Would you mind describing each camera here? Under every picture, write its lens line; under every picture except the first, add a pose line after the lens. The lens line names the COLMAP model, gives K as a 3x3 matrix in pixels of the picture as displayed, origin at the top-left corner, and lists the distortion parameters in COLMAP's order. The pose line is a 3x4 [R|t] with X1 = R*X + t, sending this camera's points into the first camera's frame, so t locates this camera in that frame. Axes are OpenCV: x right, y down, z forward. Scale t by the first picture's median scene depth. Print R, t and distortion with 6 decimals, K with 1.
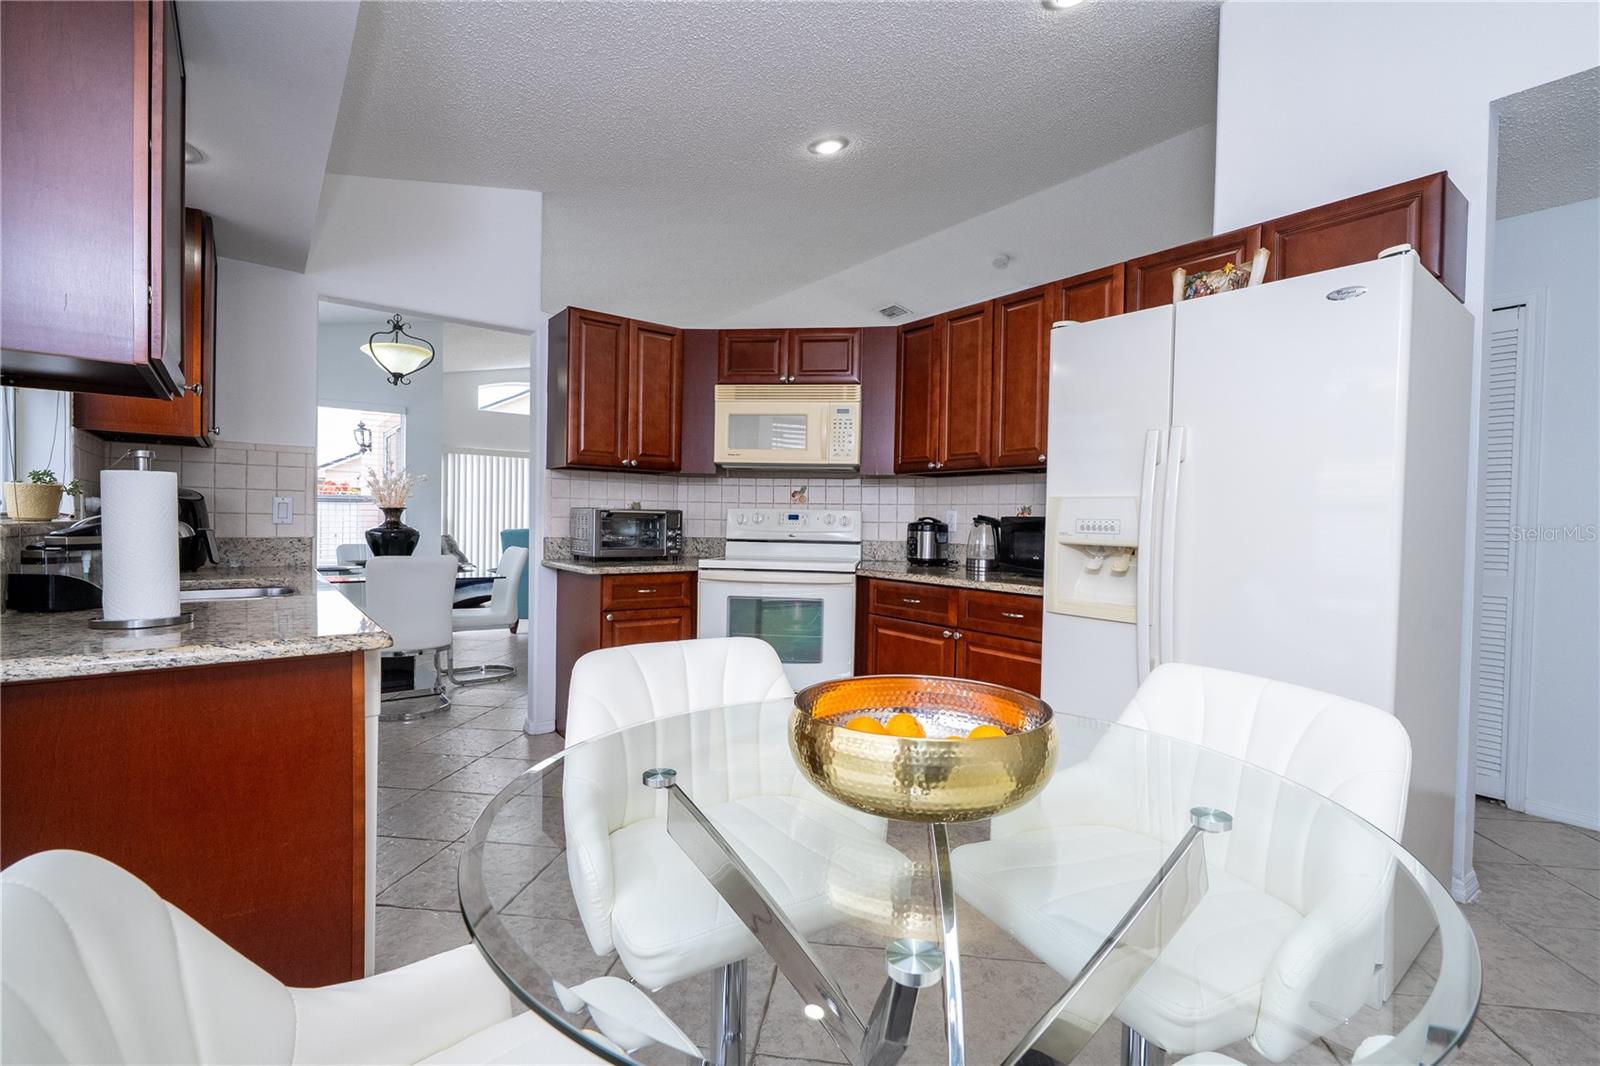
lens RADIAL K [[718.9, 0, 809.0], [0, 718.9, 533.4], [0, 0, 1]] dist [0.001190, 0.000748]
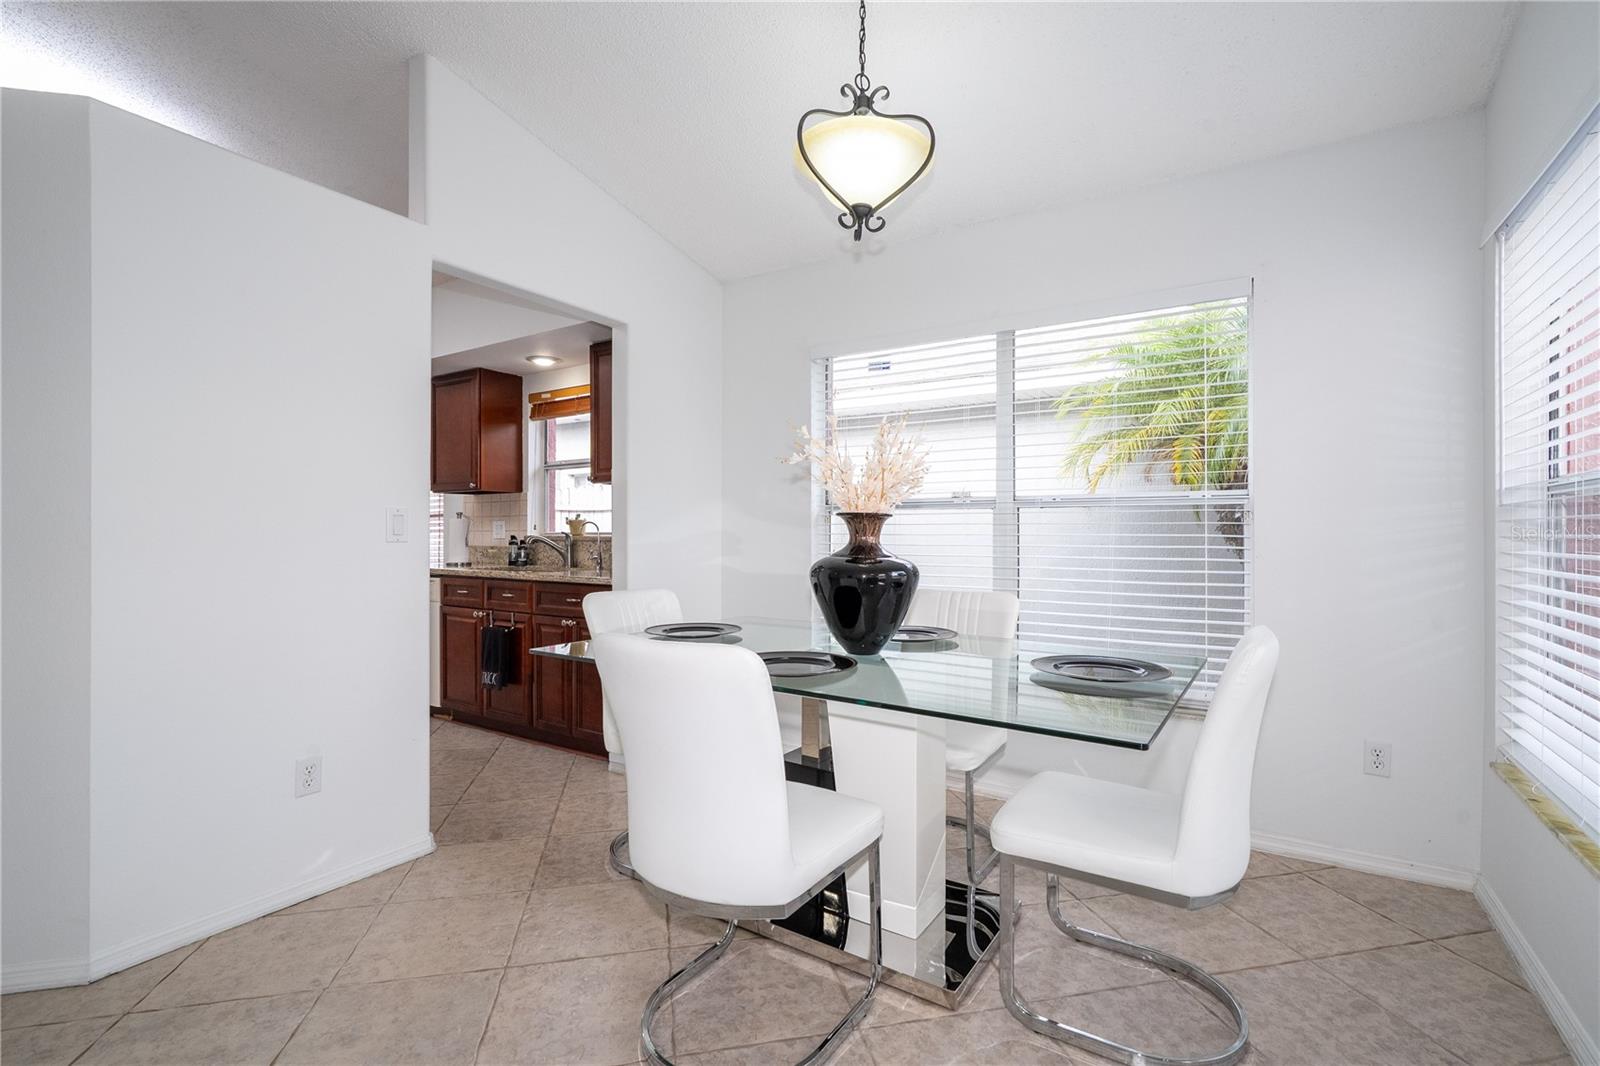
lens RADIAL K [[720.6, 0, 812.7], [0, 720.6, 531.9], [0, 0, 1]] dist [0.000986, 0.000341]
pose [[-0.934517, -0.016807, -0.355522, -0.496832], [-0.021431, 0.999729, 0.009071, -0.035335], [0.355274, 0.016096, -0.934624, 1.814936]]
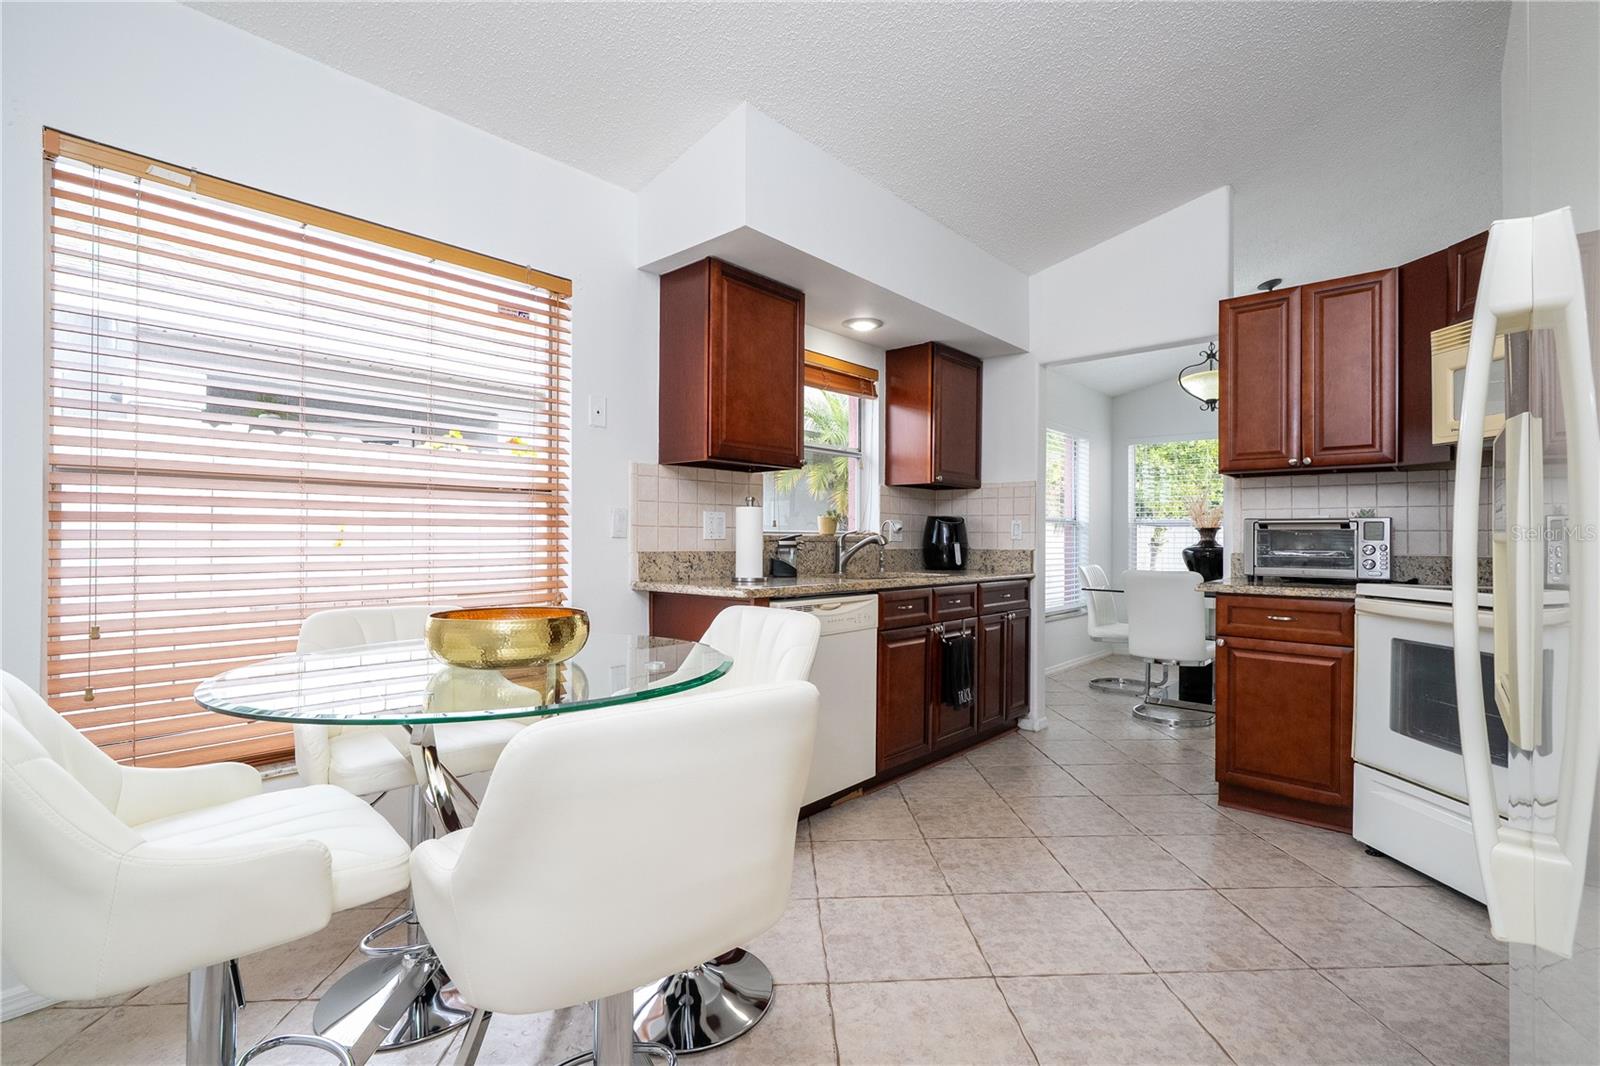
lens RADIAL K [[720.6, 0, 812.7], [0, 720.6, 531.9], [0, 0, 1]] dist [0.000986, 0.000341]
pose [[0.196173, -0.024170, -0.980271, 0.439316], [-0.020392, 0.999379, -0.028722, 0.015621], [0.980357, 0.025624, 0.195559, 0.303084]]
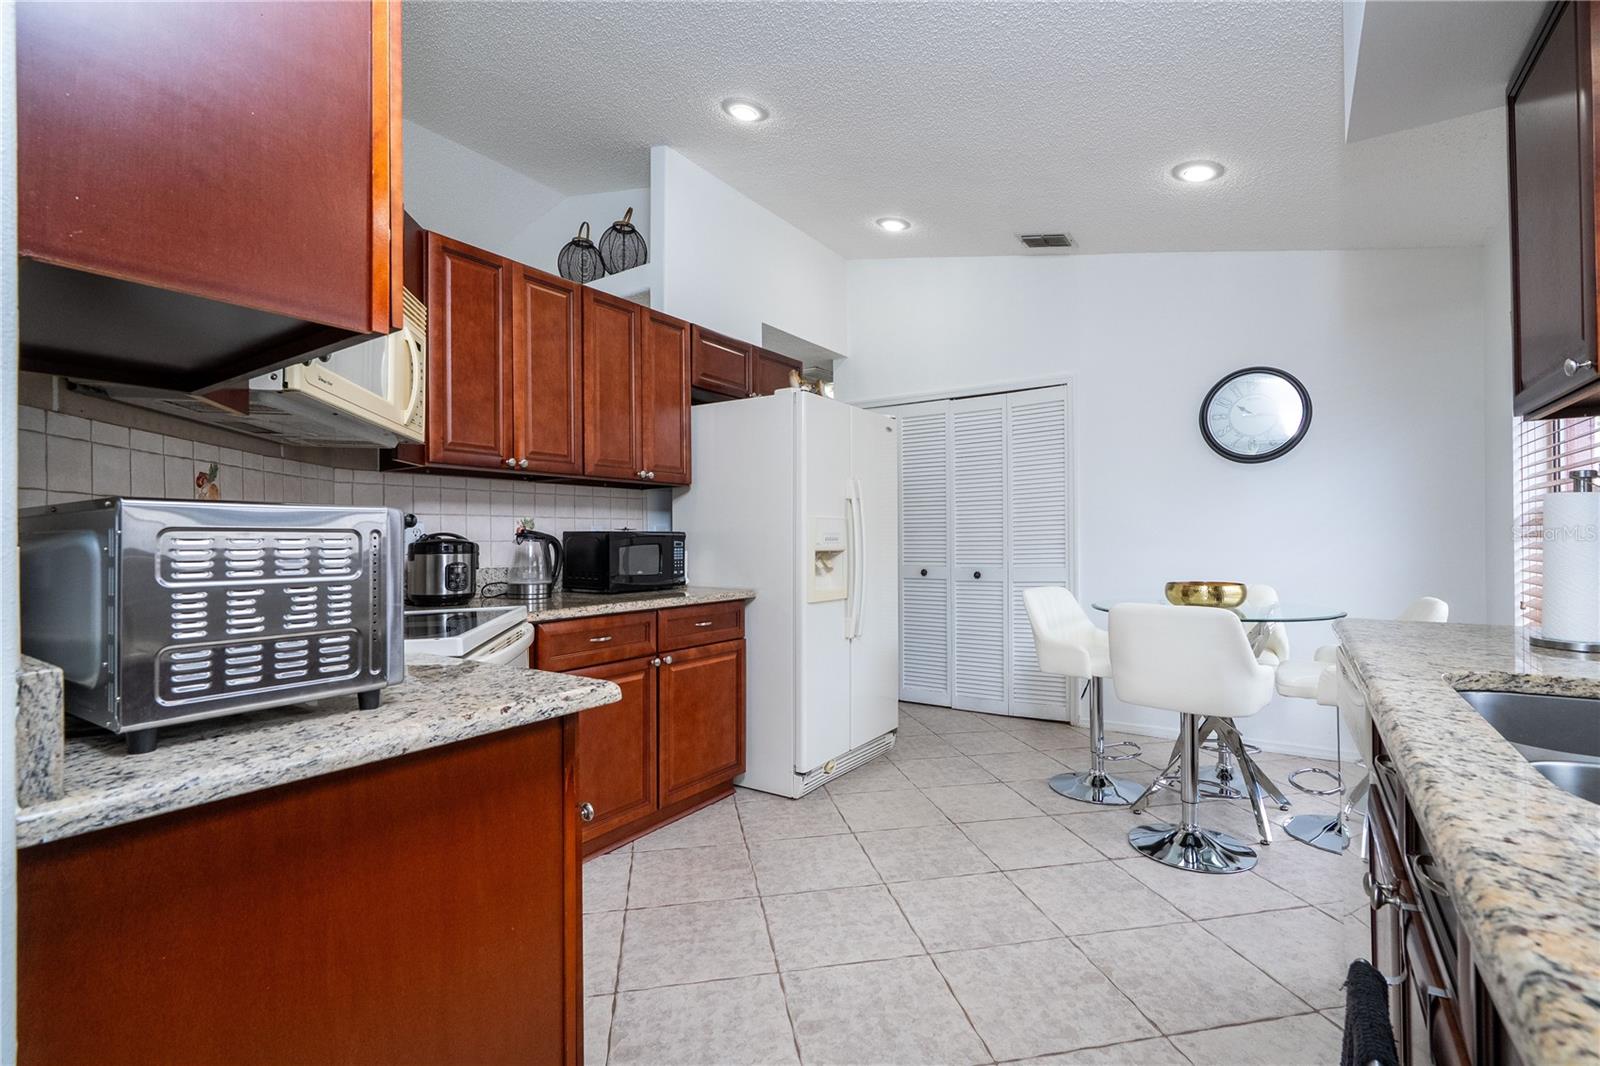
lens RADIAL K [[720.6, 0, 812.7], [0, 720.6, 531.9], [0, 0, 1]] dist [0.000986, 0.000341]
pose [[-0.331542, -0.006554, 0.943418, -0.590173], [0.019336, 0.999719, 0.013740, -0.026101], [-0.943242, 0.022797, -0.331322, 0.904539]]
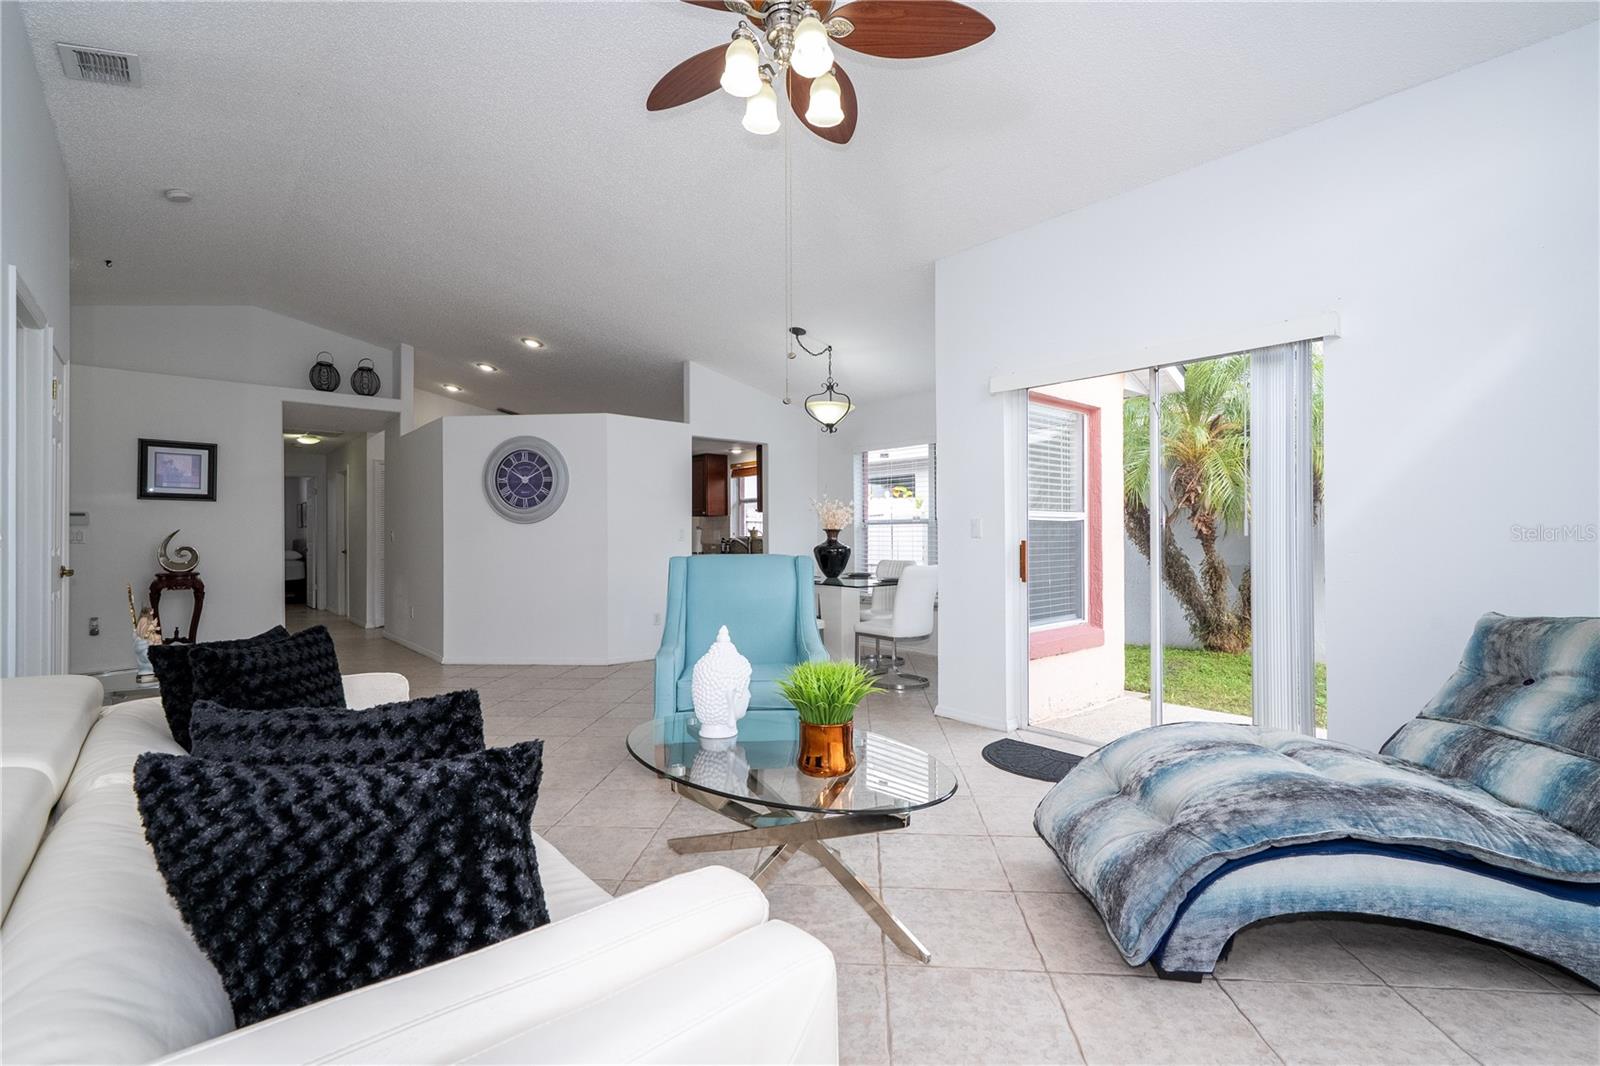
lens RADIAL K [[720.6, 0, 812.7], [0, 720.6, 531.9], [0, 0, 1]] dist [0.000986, 0.000341]
pose [[-0.996591, -0.013178, -0.081436, -0.559161], [-0.013994, 0.999857, 0.009456, -0.054713], [0.081300, 0.010563, -0.996634, 2.917955]]
